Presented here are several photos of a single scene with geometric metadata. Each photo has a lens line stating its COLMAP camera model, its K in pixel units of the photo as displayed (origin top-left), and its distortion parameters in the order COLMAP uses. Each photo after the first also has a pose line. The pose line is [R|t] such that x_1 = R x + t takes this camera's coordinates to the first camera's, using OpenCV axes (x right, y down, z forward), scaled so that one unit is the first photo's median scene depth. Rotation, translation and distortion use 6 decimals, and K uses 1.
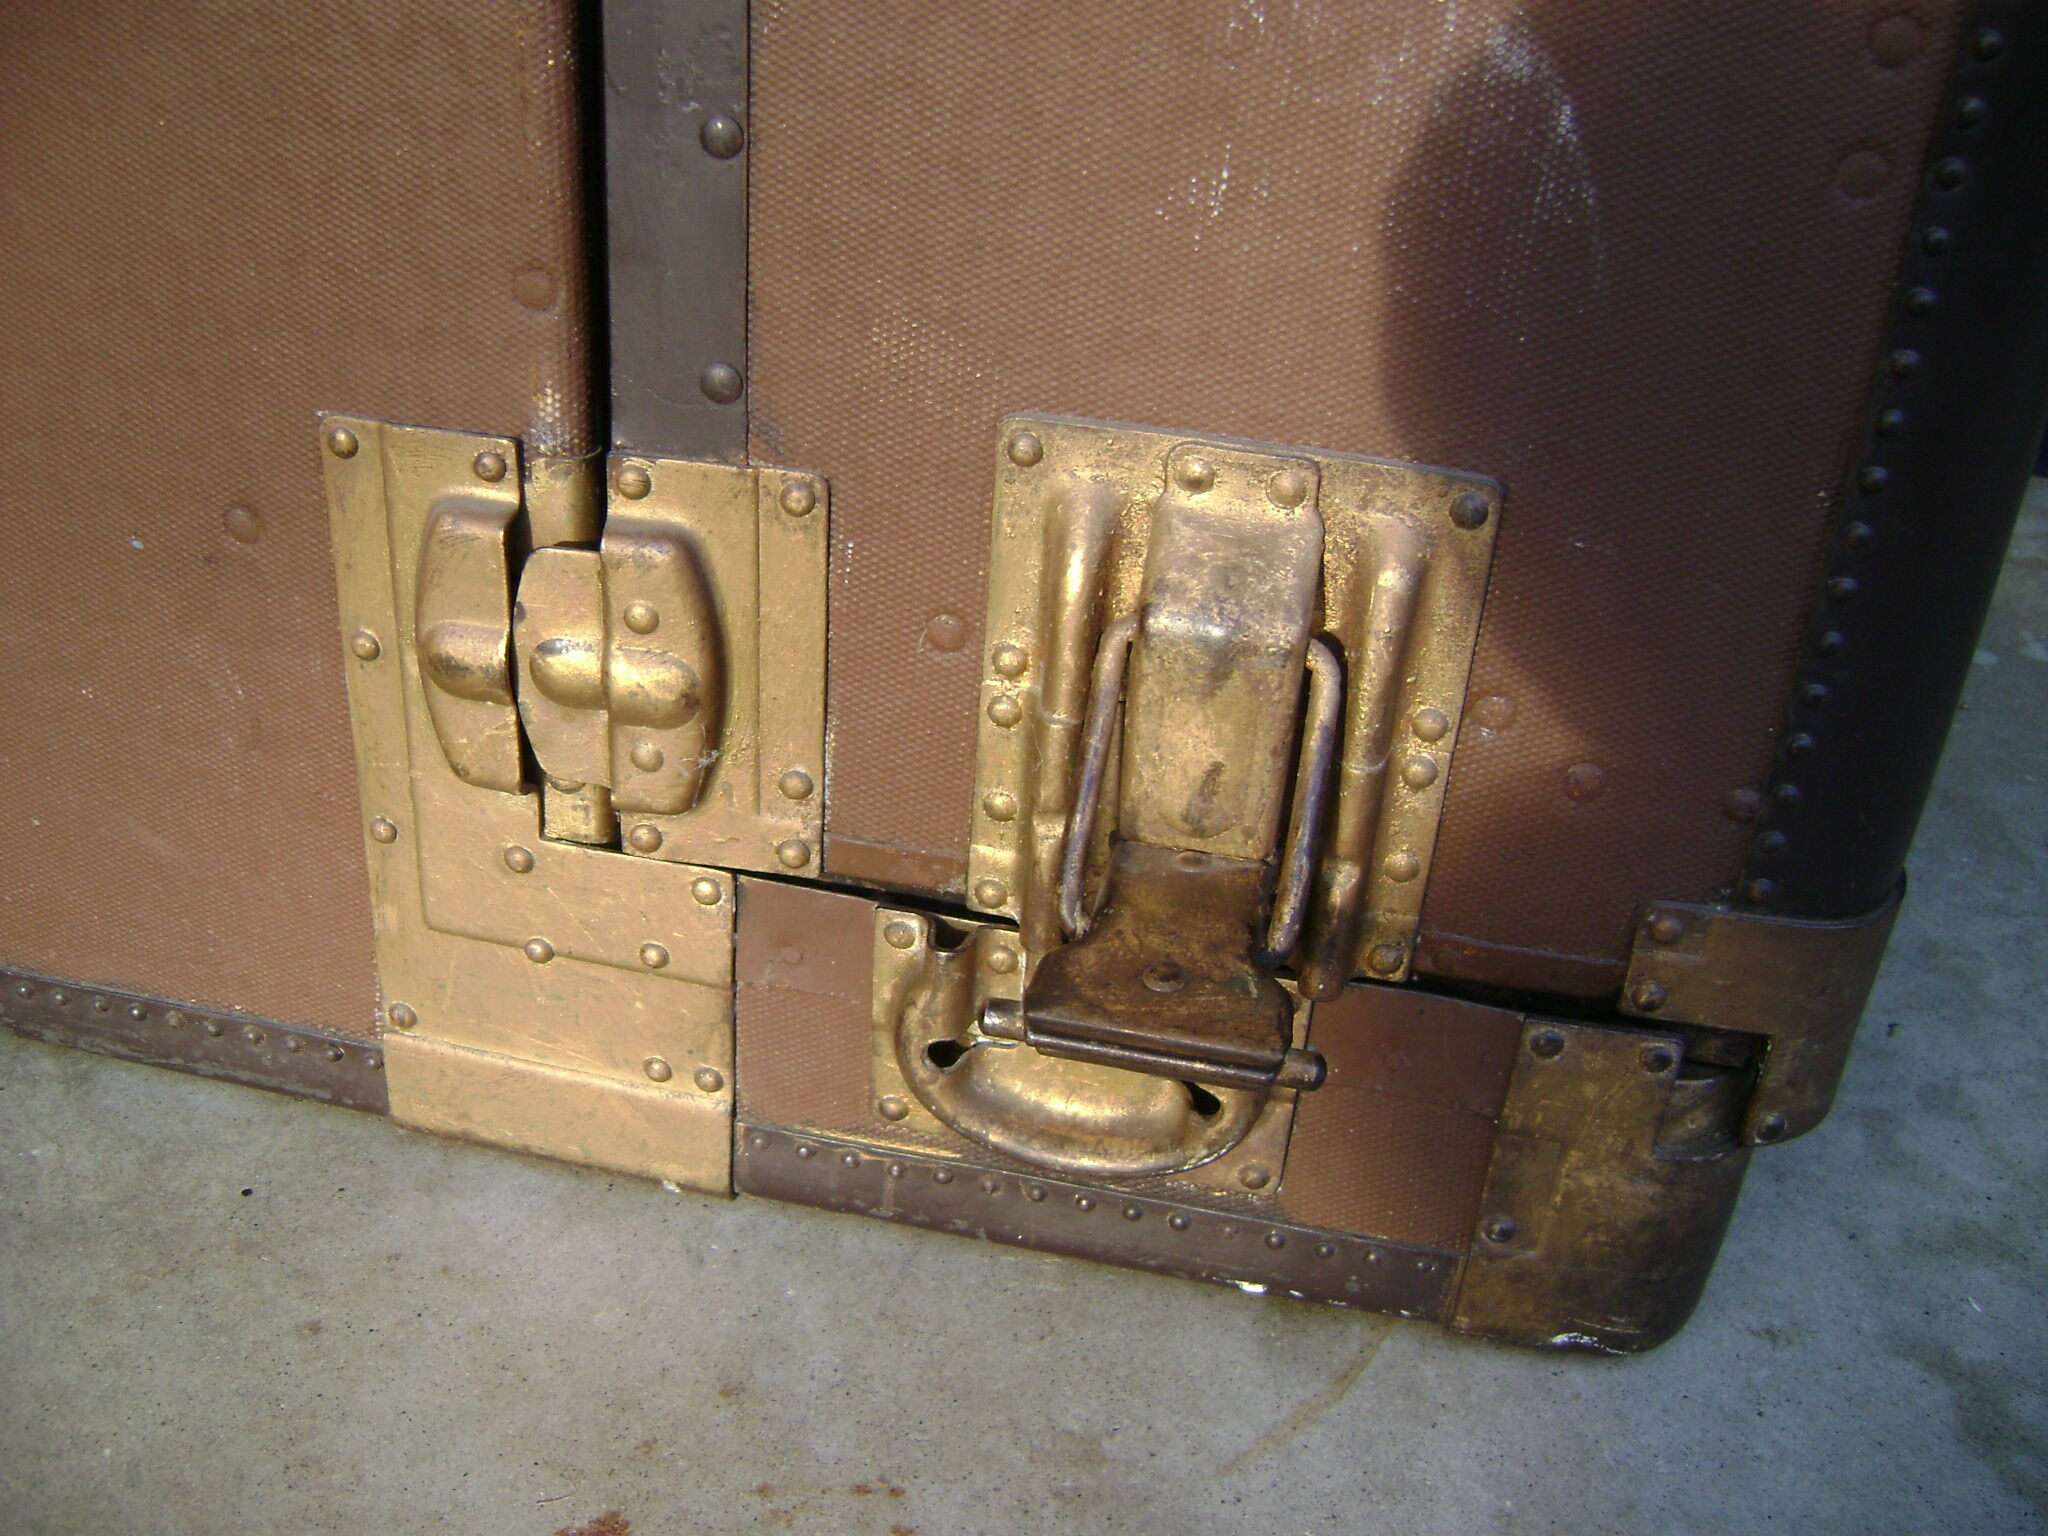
lens RADIAL K [[2125.6, 0, 1022.4], [0, 2125.6, 767.1], [0, 0, 1]] dist [-0.121584, 0.000000]
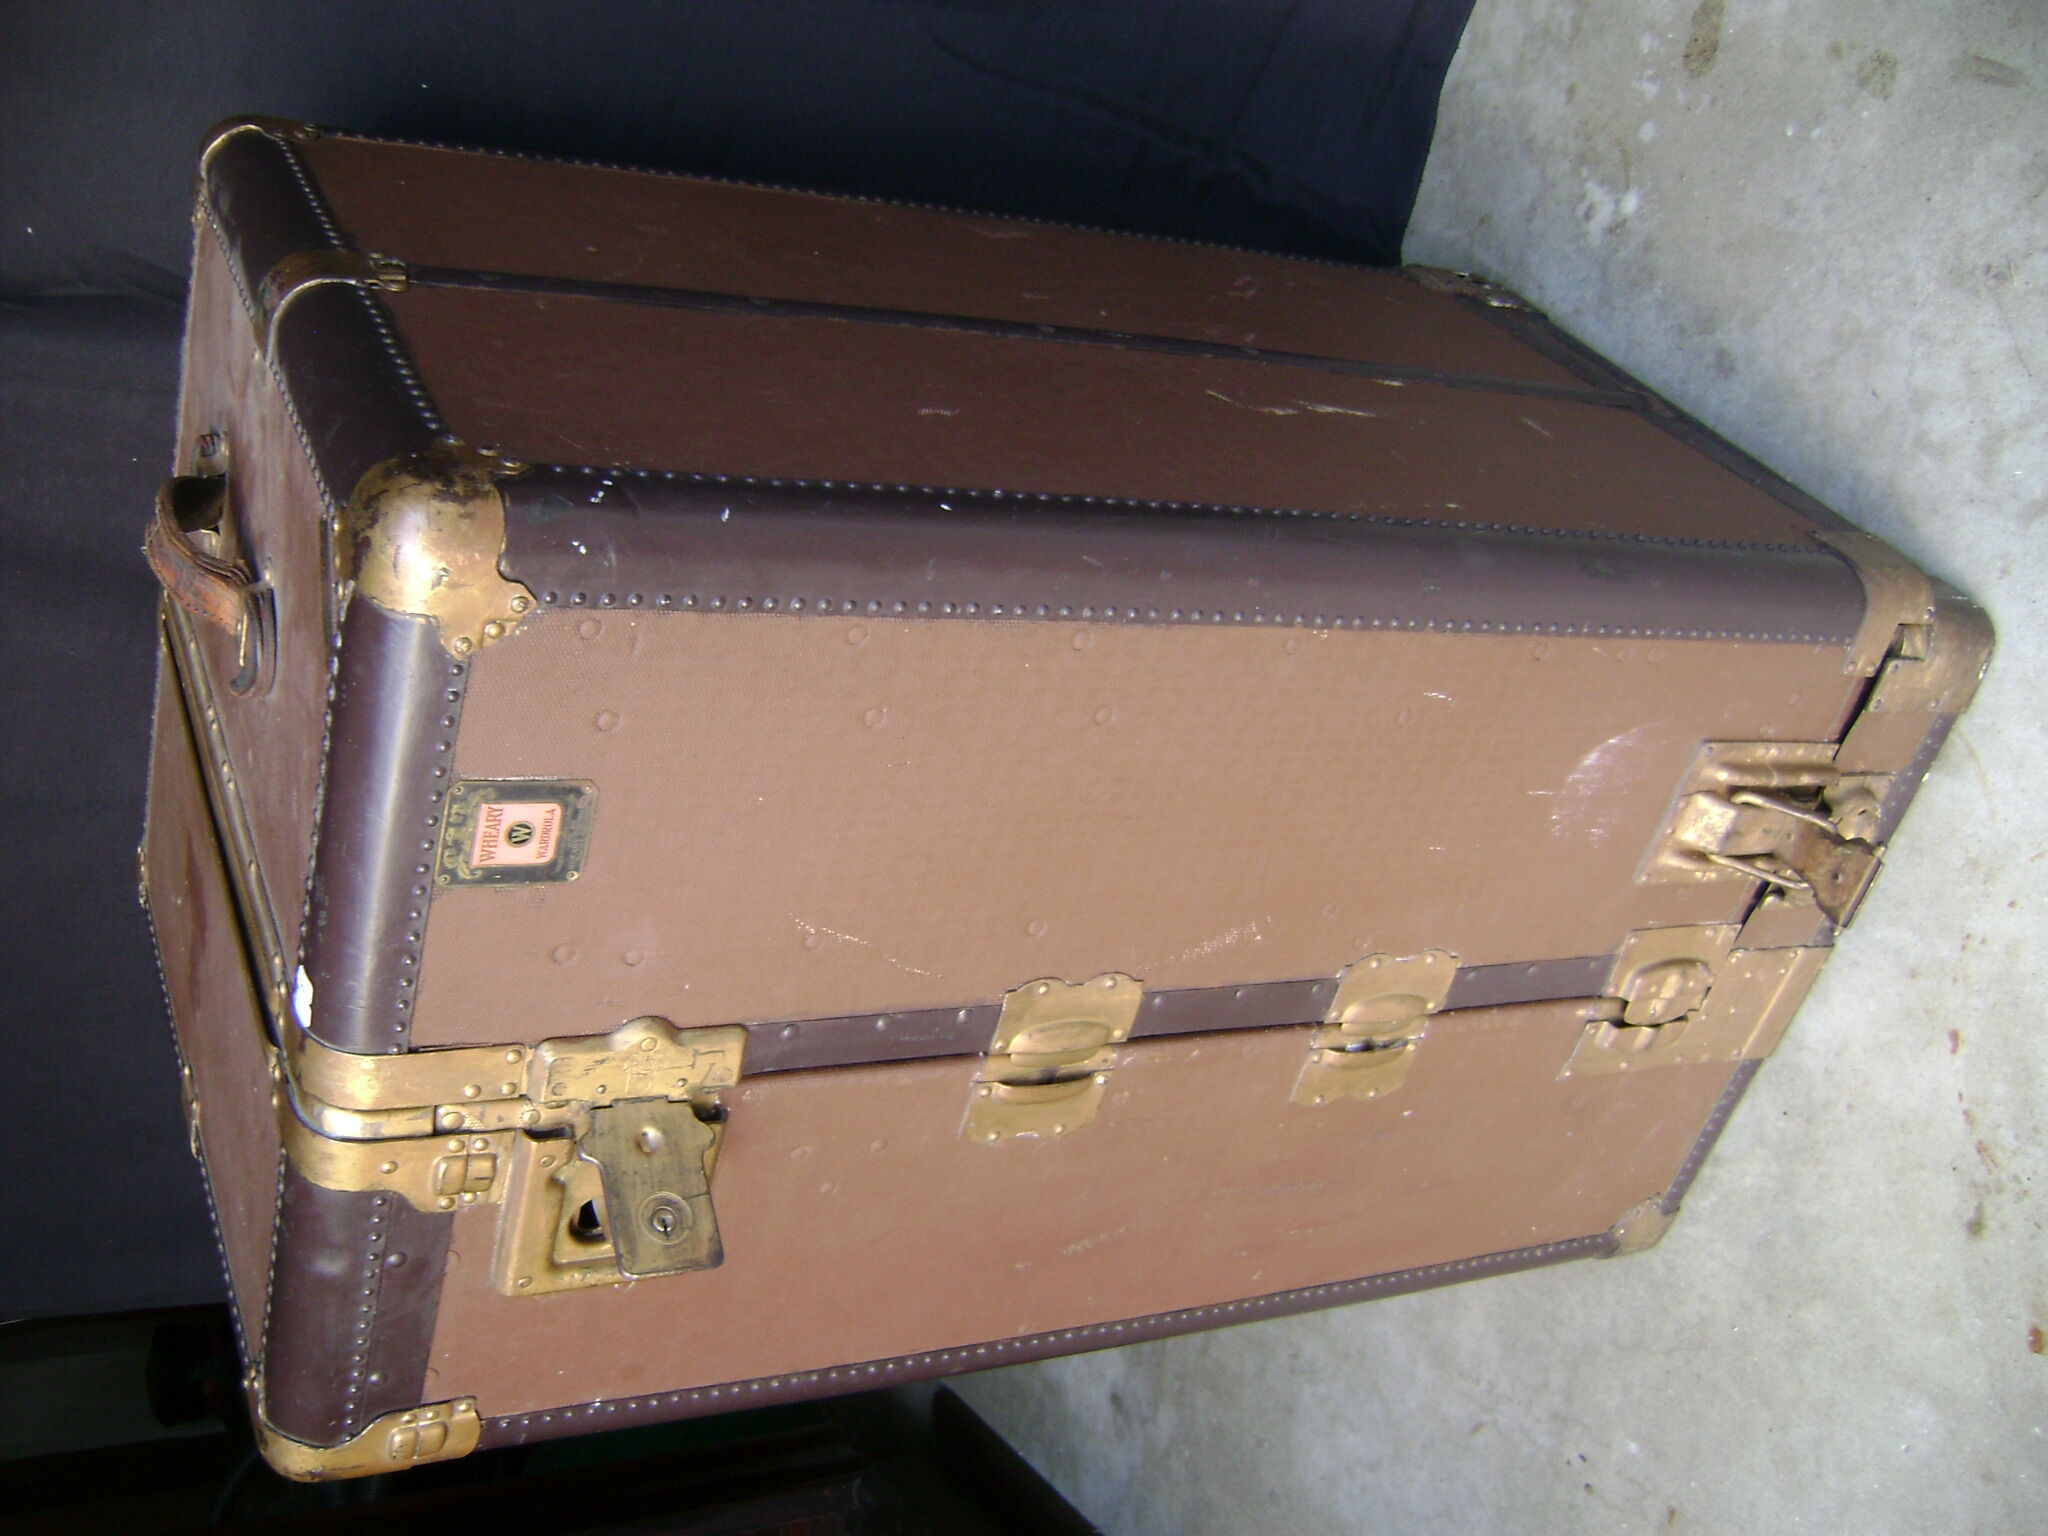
lens RADIAL K [[2125.6, 0, 1005.3], [0, 2125.6, 844.3], [0, 0, 1]] dist [-0.121584, 0.000000]
pose [[0.115581, -0.918491, -0.378172, 0.939684], [0.991581, 0.129070, -0.010423, -0.903463], [0.058385, -0.373784, 0.925677, -1.561518]]
